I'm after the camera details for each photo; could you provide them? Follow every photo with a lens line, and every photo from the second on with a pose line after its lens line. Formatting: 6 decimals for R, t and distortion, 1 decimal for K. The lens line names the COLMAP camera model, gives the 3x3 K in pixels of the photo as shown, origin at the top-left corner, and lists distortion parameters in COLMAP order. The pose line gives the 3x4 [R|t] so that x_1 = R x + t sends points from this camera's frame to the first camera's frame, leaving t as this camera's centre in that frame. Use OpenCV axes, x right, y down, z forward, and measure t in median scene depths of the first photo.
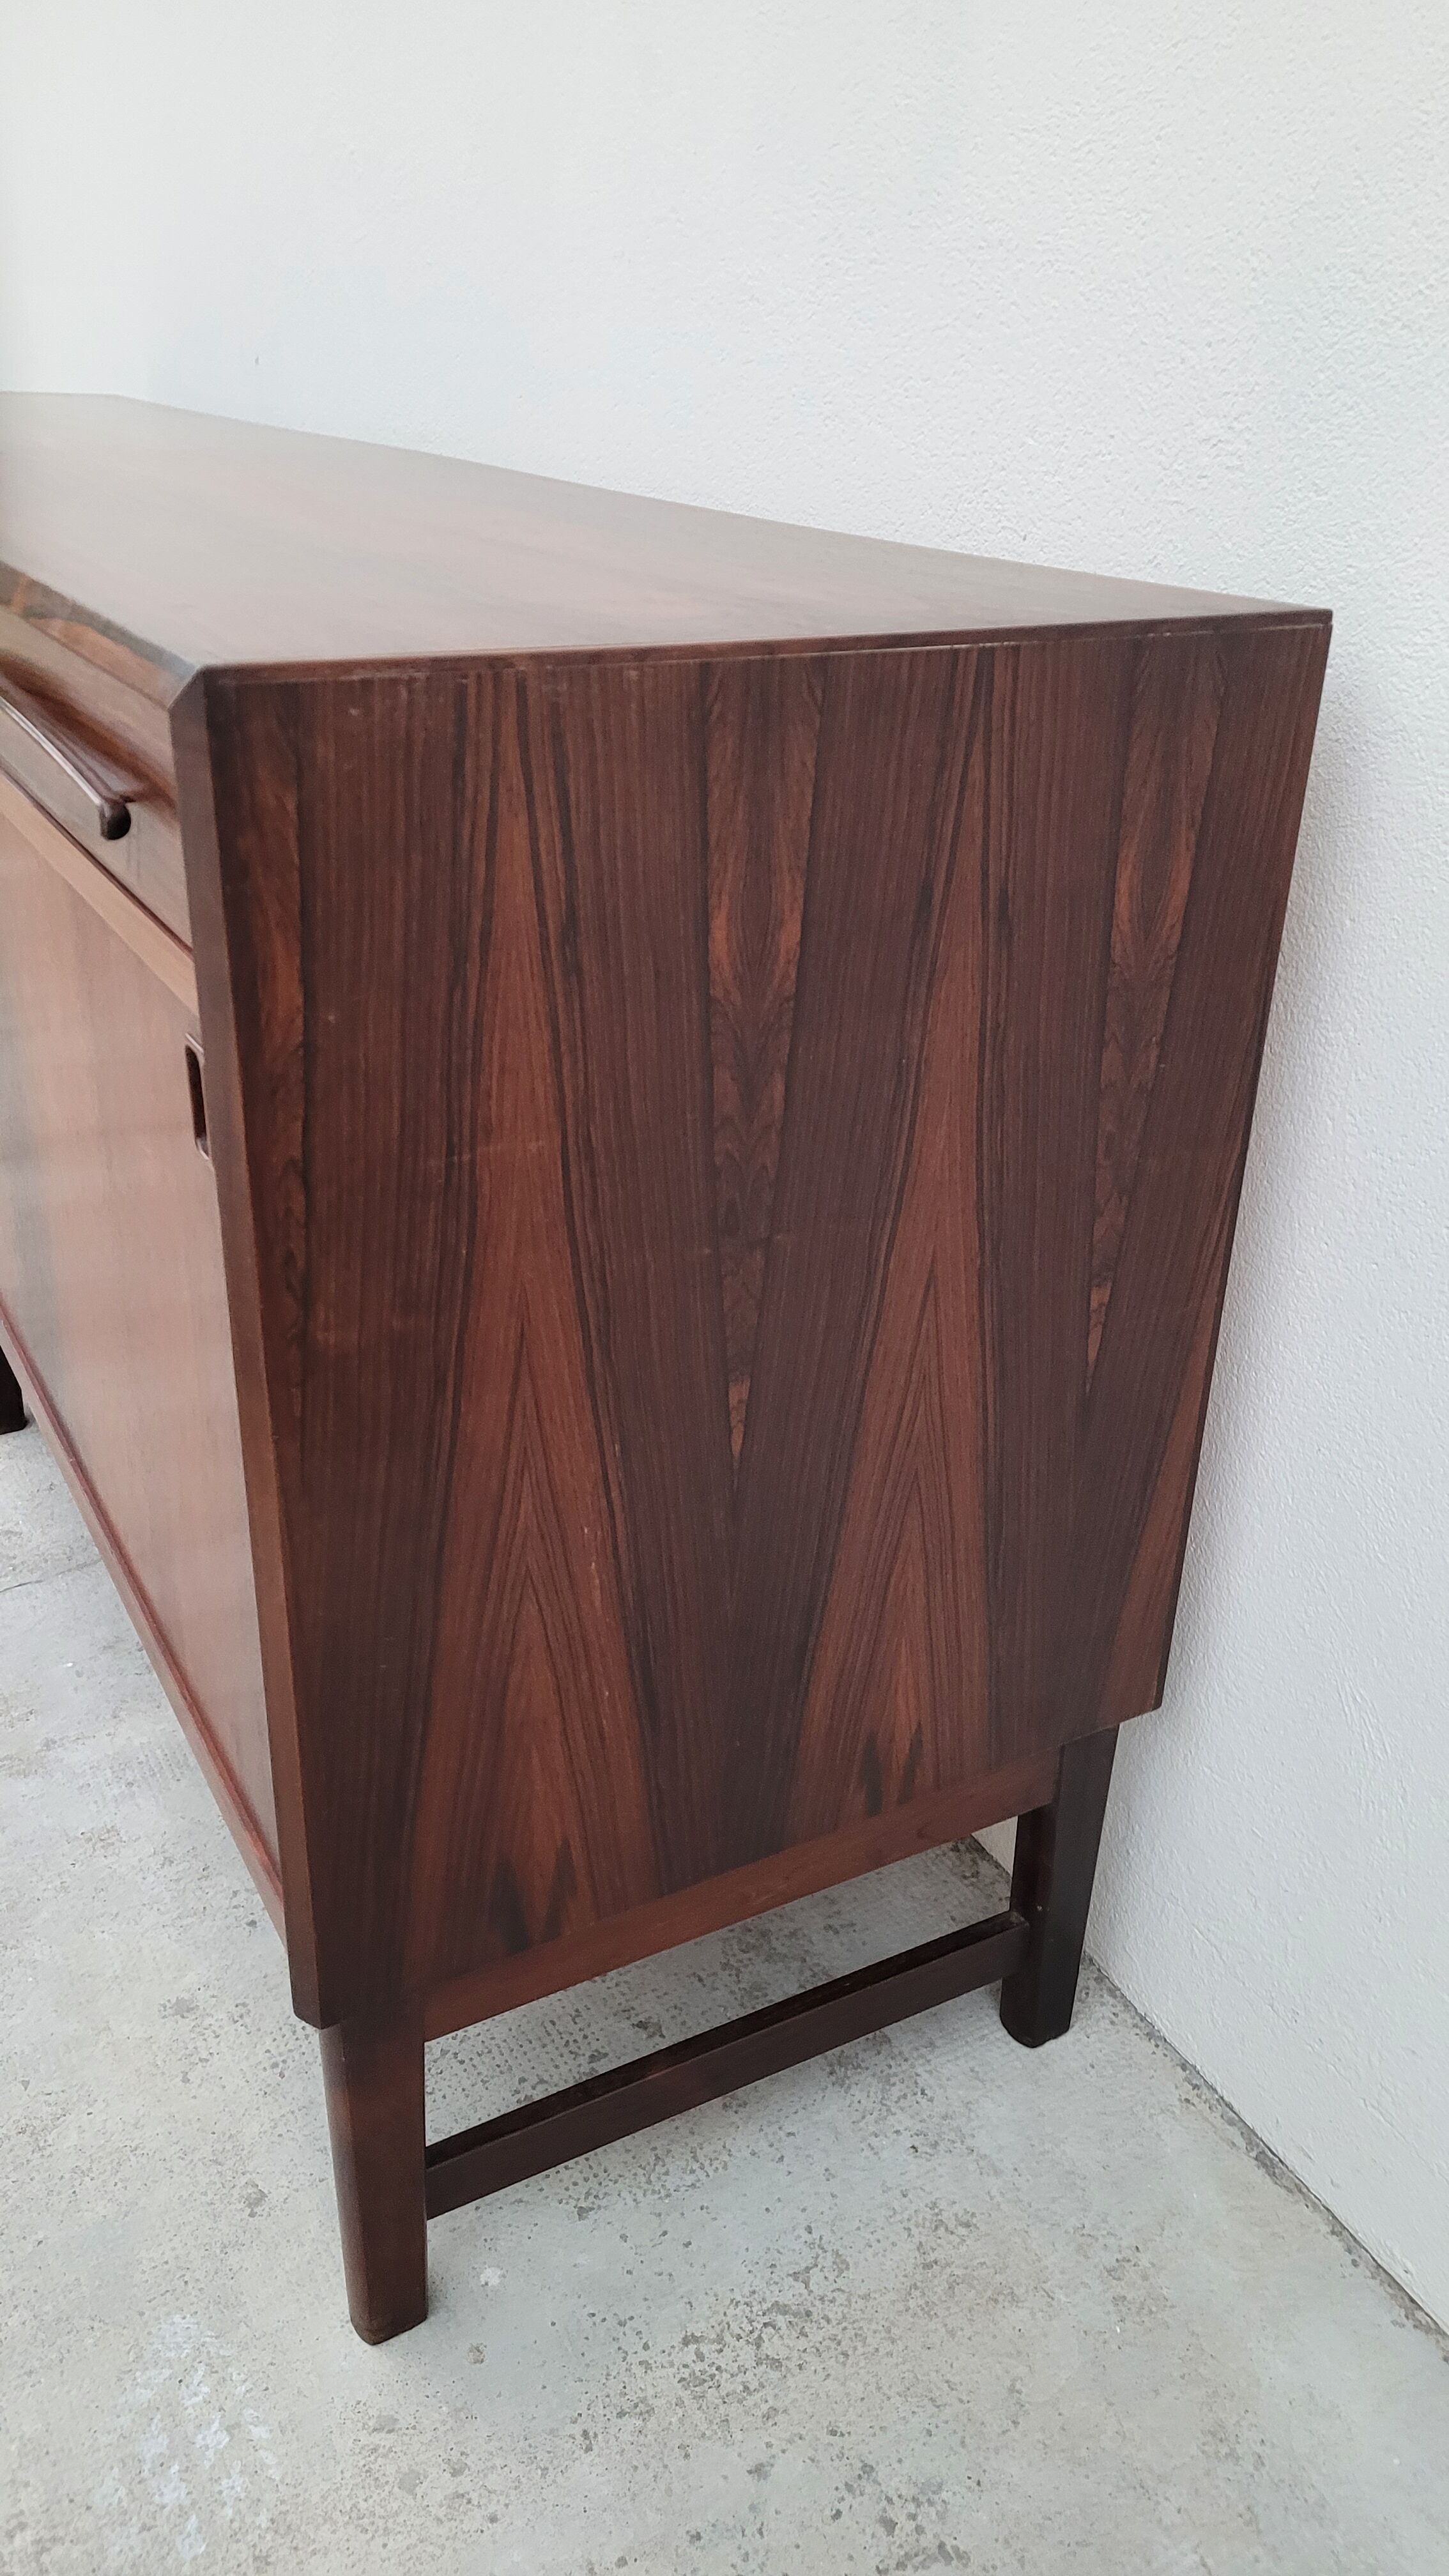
lens RADIAL K [[1940.3, 0, 738.2], [0, 1940.3, 1280.0], [0, 0, 1]] dist [0.053156, -0.030677]
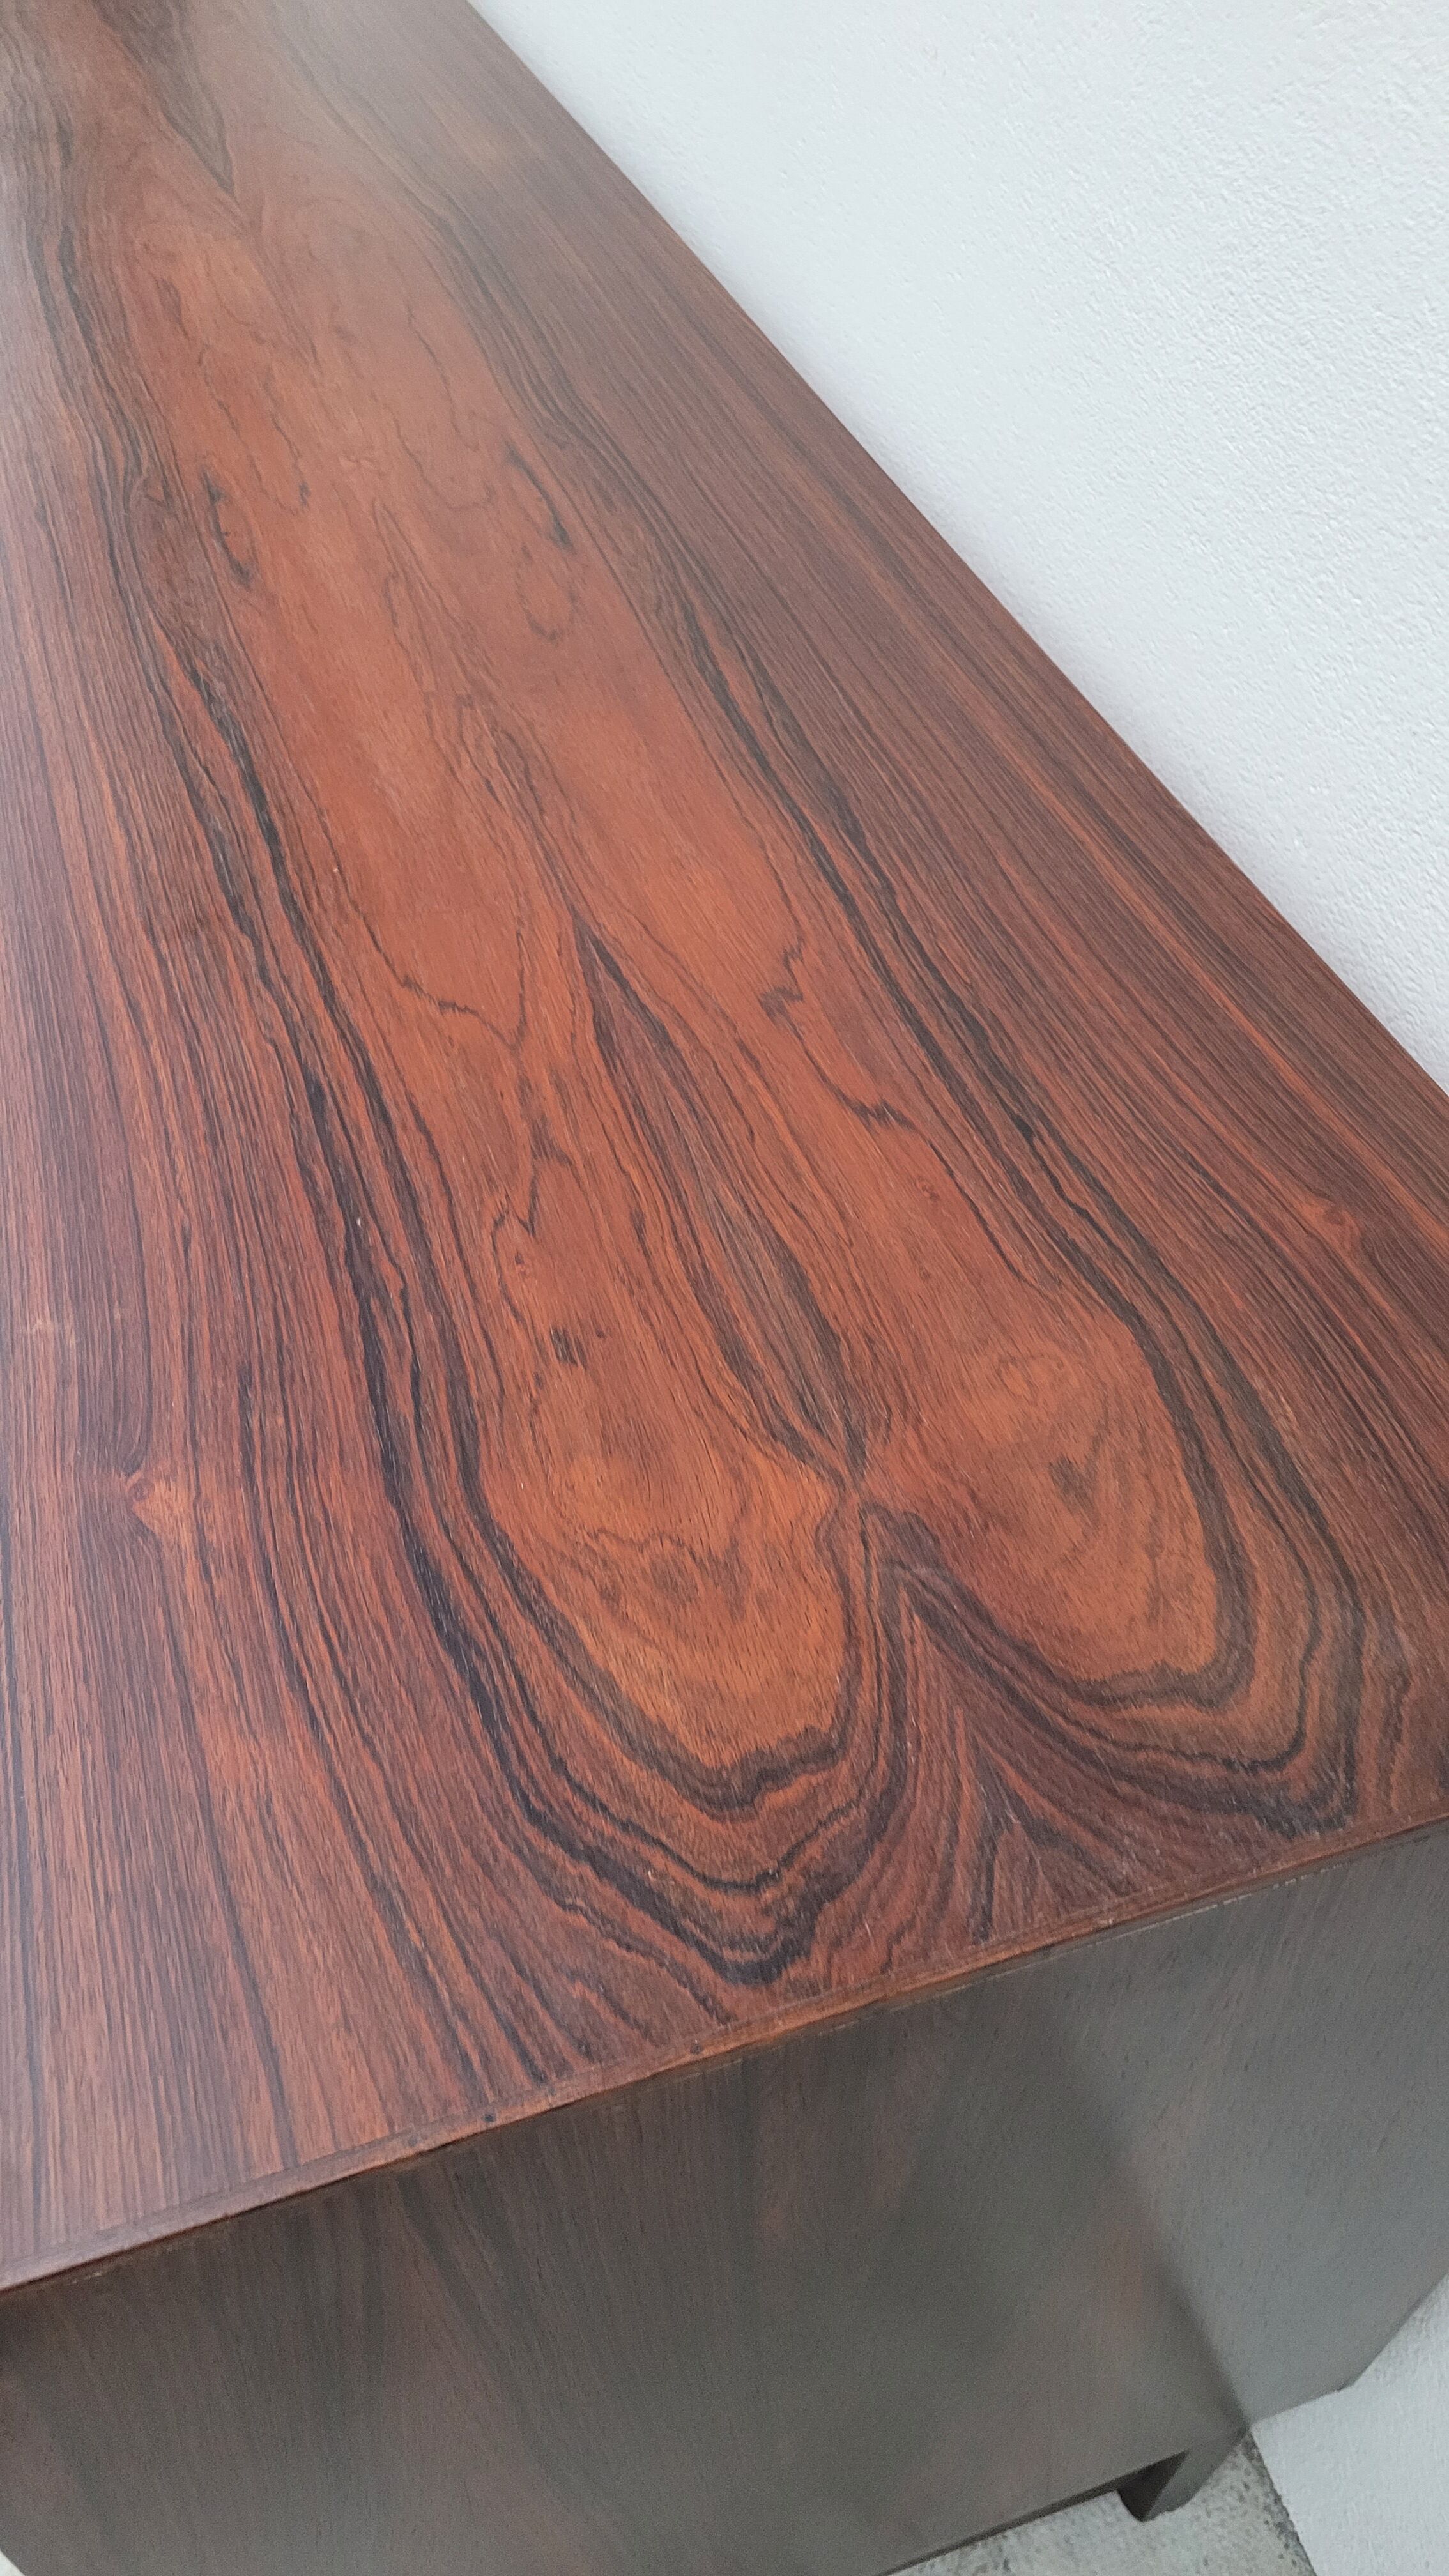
lens RADIAL K [[1940.3, 0, 706.4], [0, 1940.3, 1277.5], [0, 0, 1]] dist [0.053156, -0.030677]
pose [[0.981424, 0.129110, -0.141908, 0.012844], [-0.074025, 0.937232, 0.340758, -0.477351], [0.176996, -0.323923, 0.929380, 0.357874]]
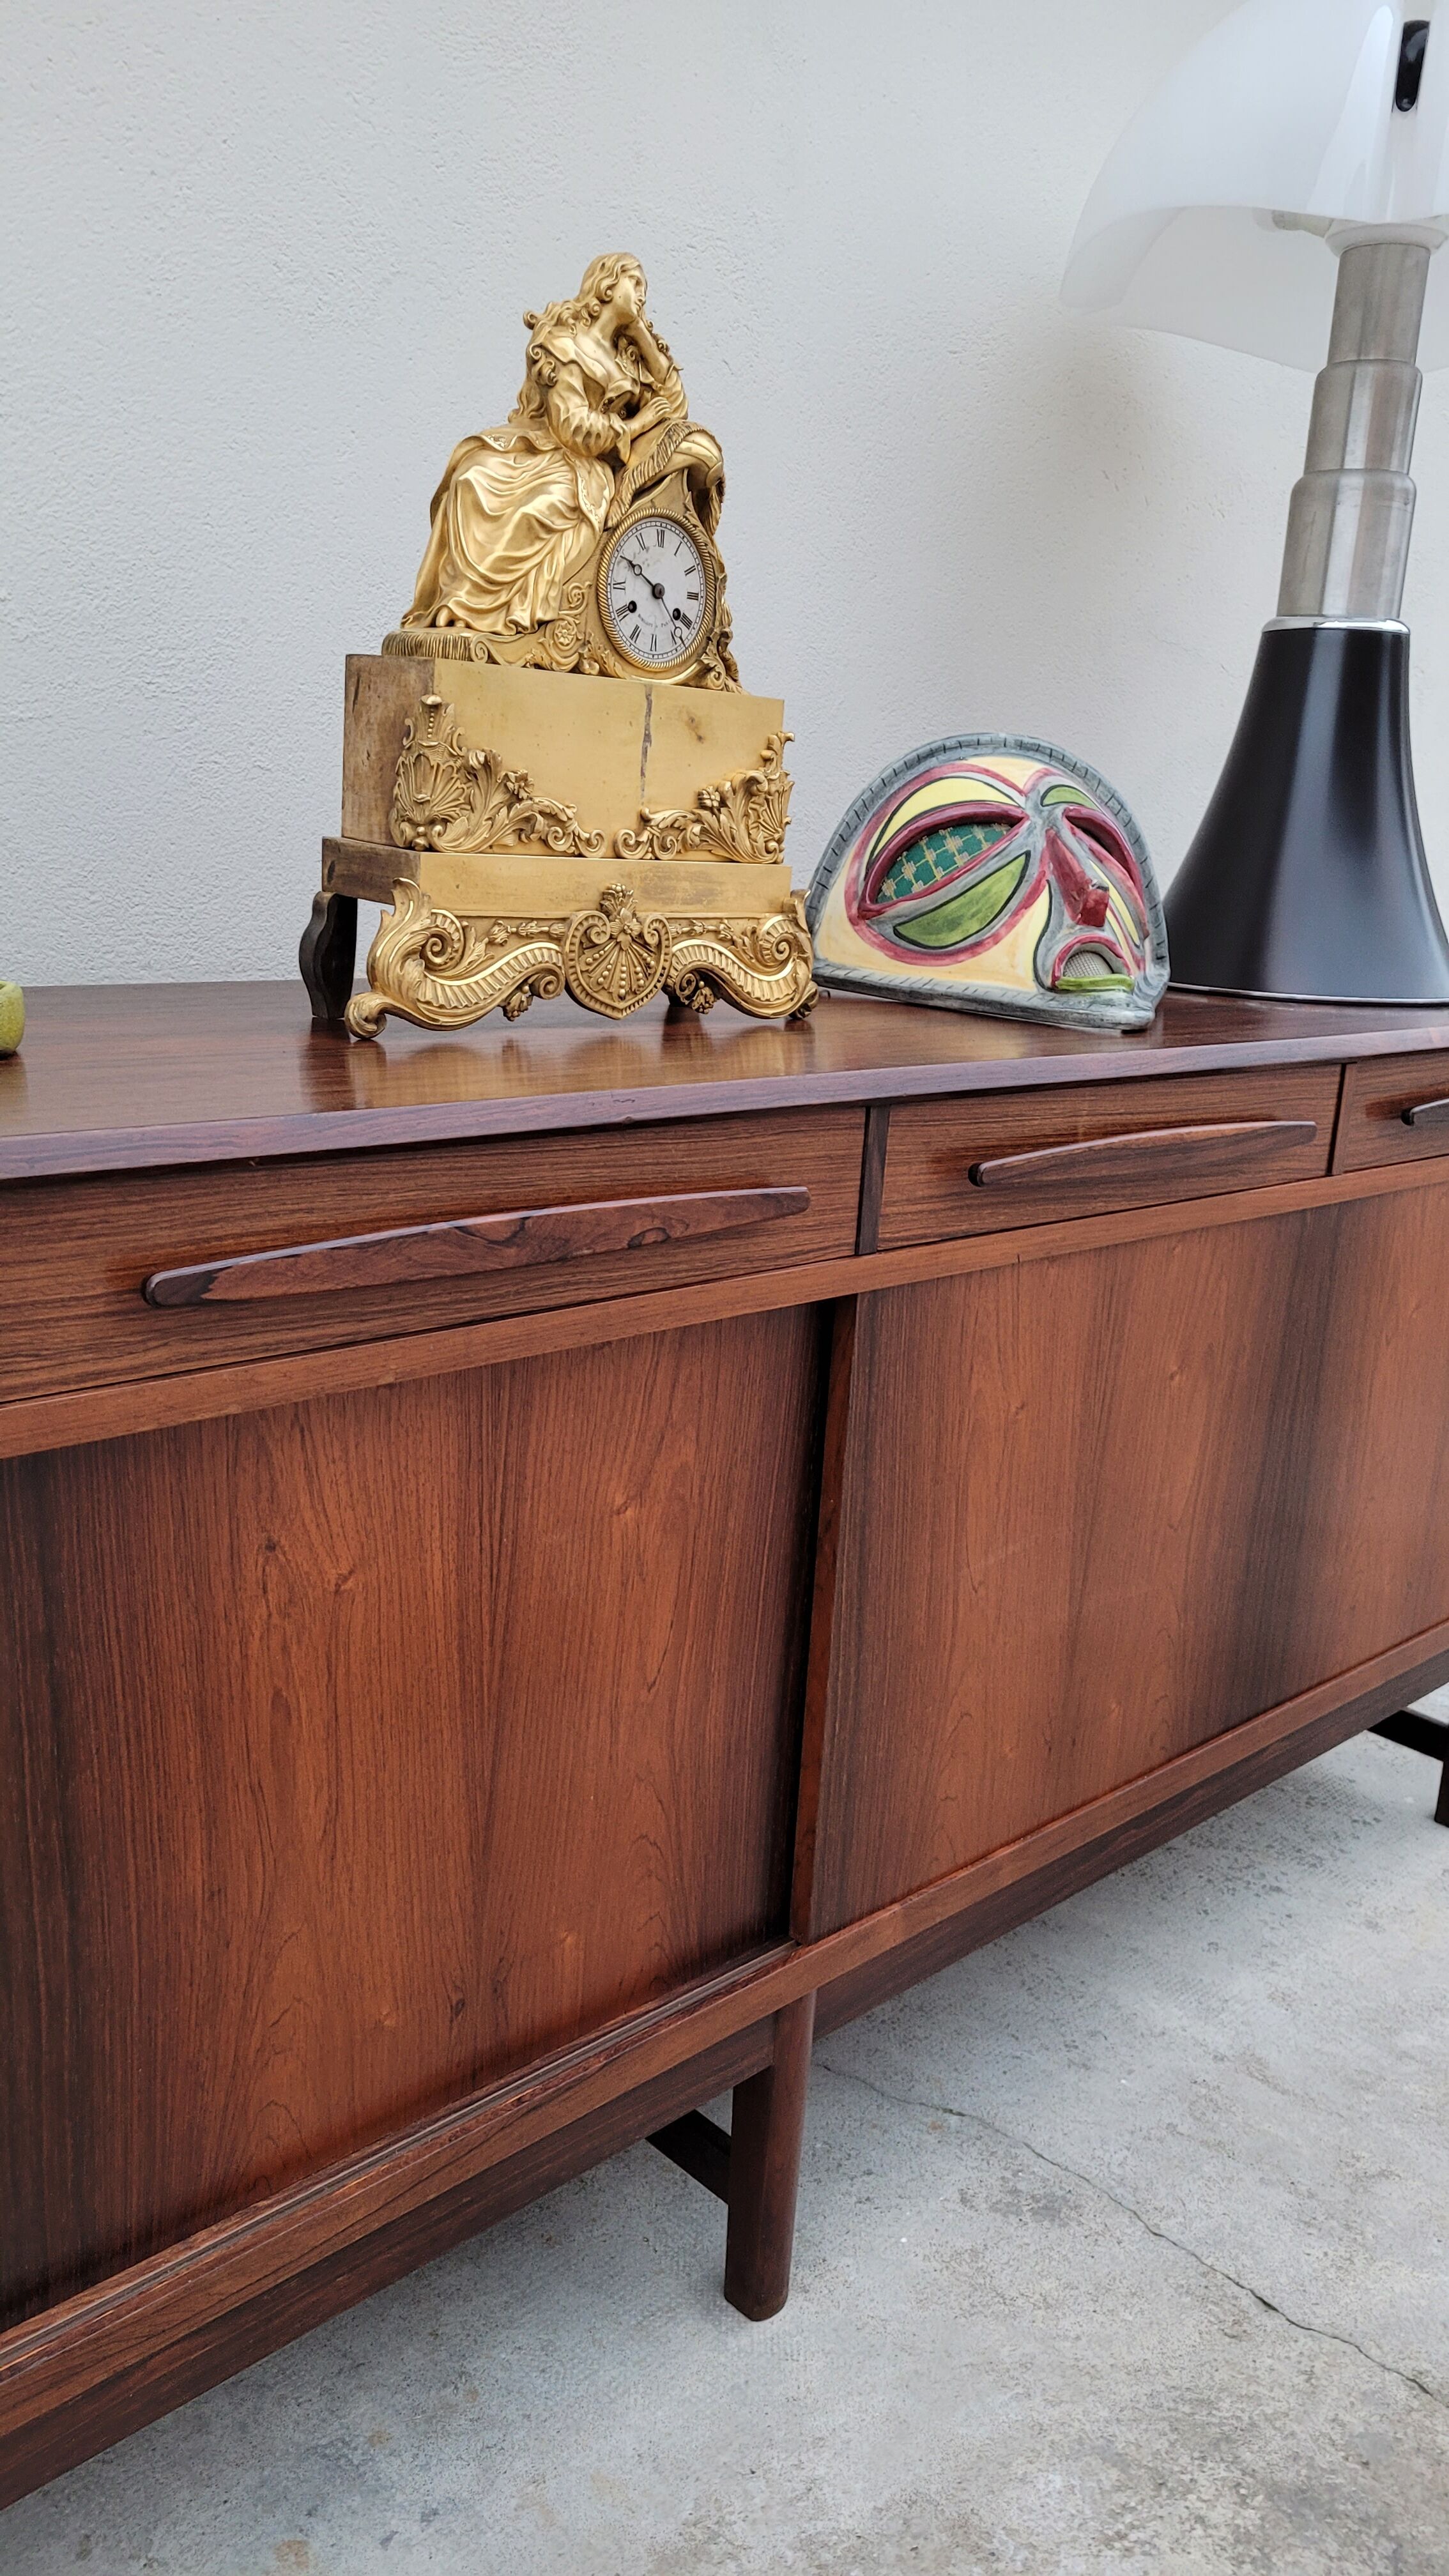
lens RADIAL K [[1940.3, 0, 735.3], [0, 1940.3, 1317.5], [0, 0, 1]] dist [0.053156, -0.030677]
pose [[-0.251326, -0.292922, 0.922514, -1.608058], [0.361964, 0.855506, 0.370258, -0.870057], [-0.897673, 0.426972, -0.108984, 1.596333]]
